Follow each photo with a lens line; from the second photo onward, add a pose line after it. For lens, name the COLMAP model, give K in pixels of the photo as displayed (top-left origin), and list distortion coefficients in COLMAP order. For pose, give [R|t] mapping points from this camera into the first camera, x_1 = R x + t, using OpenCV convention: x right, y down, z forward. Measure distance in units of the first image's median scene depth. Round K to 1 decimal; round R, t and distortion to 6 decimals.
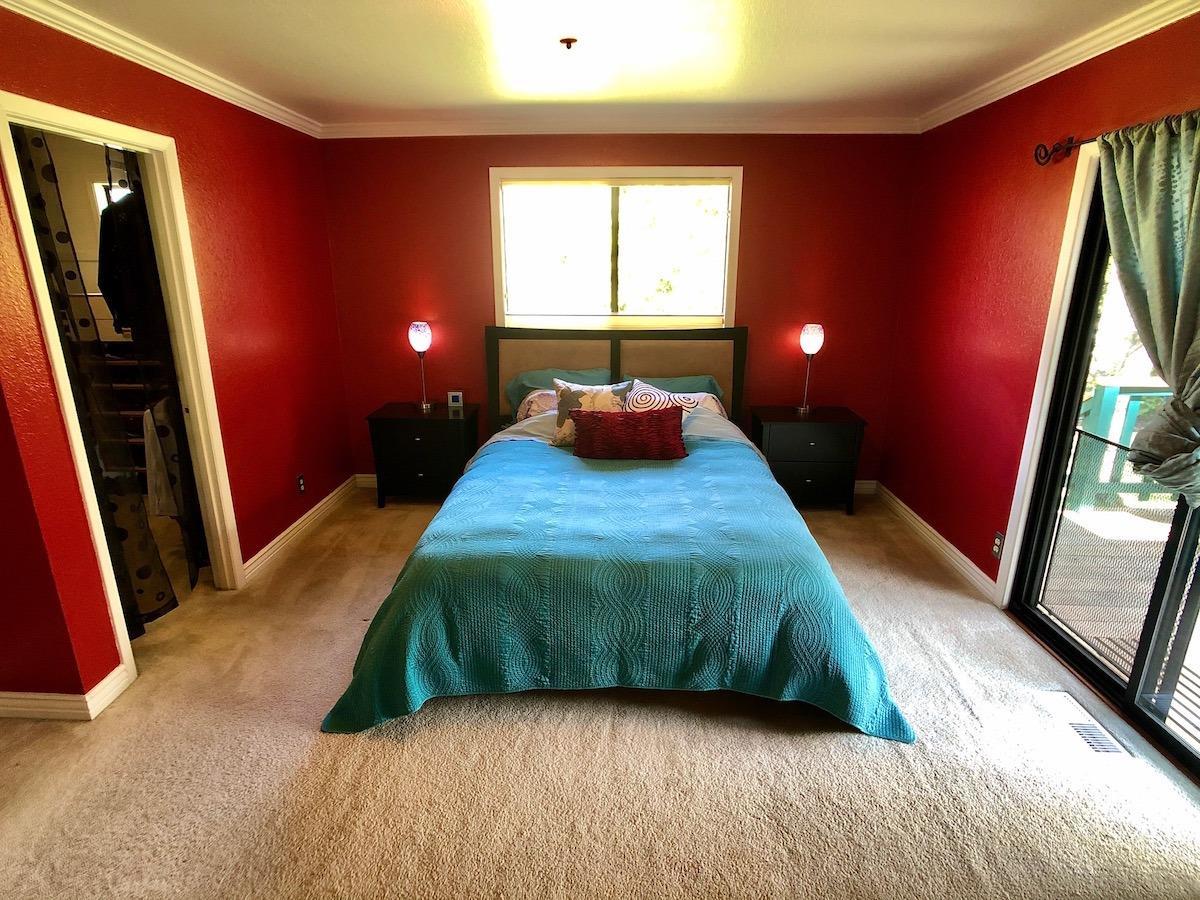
lens RADIAL K [[645.8, 0, 596.8], [0, 645.8, 459.7], [0, 0, 1]] dist [0.002627, 0.000022]
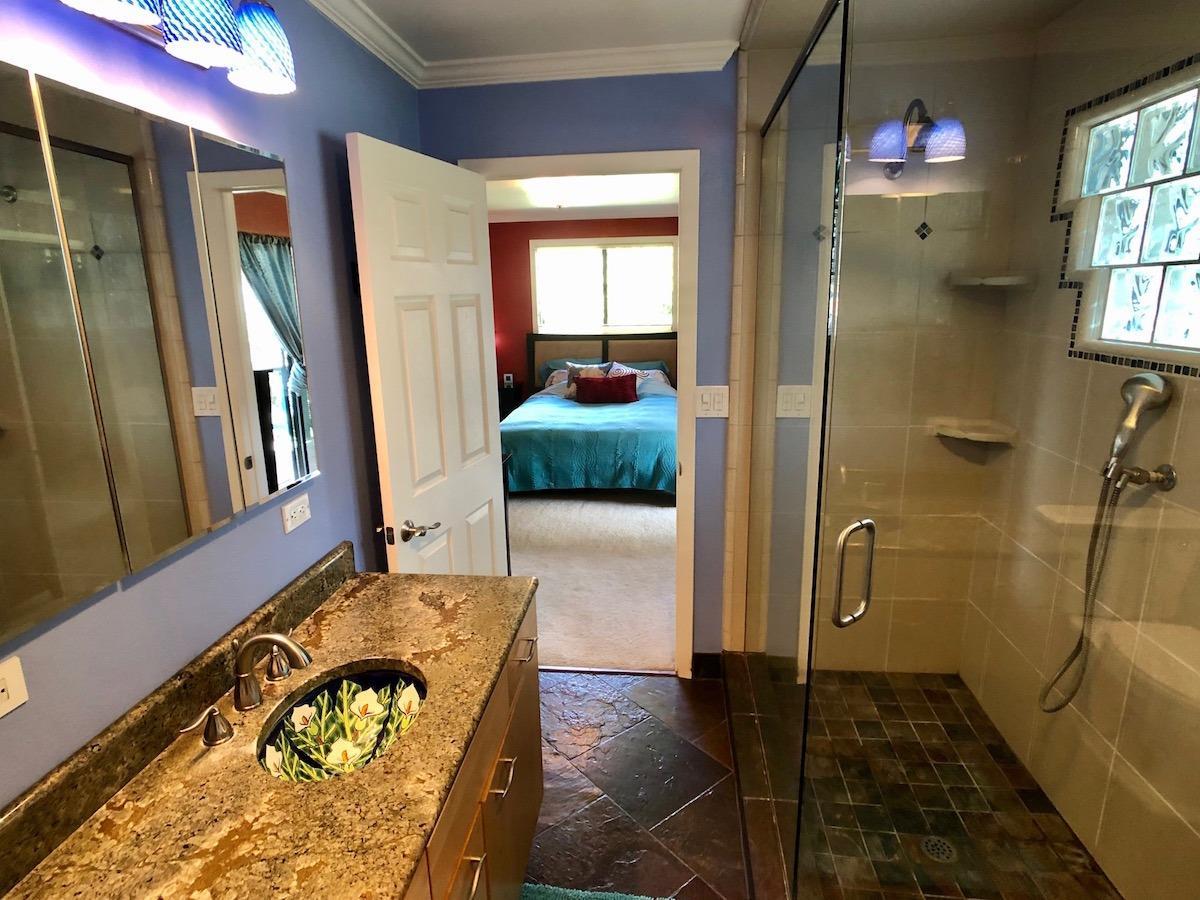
lens RADIAL K [[645.8, 0, 599.8], [0, 645.8, 441.9], [0, 0, 1]] dist [0.002627, 0.000022]
pose [[0.998146, -0.006077, -0.060565, 0.128390], [0.002232, 0.997989, -0.063351, 0.200063], [0.060828, 0.063098, 0.996152, -0.701901]]
